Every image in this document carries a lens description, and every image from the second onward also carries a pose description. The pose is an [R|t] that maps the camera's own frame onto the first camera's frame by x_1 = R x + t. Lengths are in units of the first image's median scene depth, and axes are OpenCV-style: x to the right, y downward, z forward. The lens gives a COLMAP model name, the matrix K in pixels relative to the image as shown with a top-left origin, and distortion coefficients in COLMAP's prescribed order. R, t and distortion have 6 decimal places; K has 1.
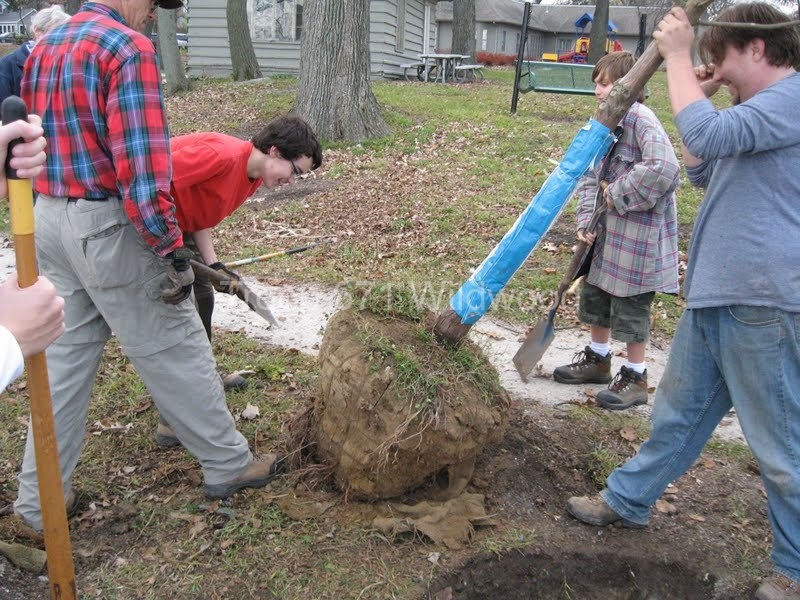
lens RADIAL K [[834.4, 0, 400.0], [0, 834.4, 300.0], [0, 0, 1]] dist [-0.128524, 0.010769]
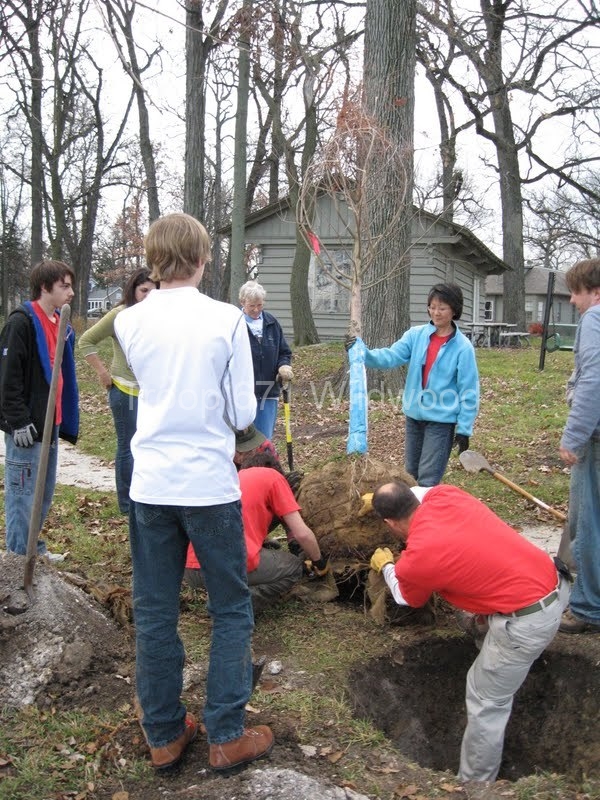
lens RADIAL K [[834.4, 0, 300.0], [0, 834.4, 400.0], [0, 0, 1]] dist [-0.128524, 0.010769]
pose [[0.981100, -0.001448, -0.193497, 0.030813], [-0.038062, 0.978993, -0.200312, 0.040998], [0.189722, 0.203891, 0.960434, -0.098772]]
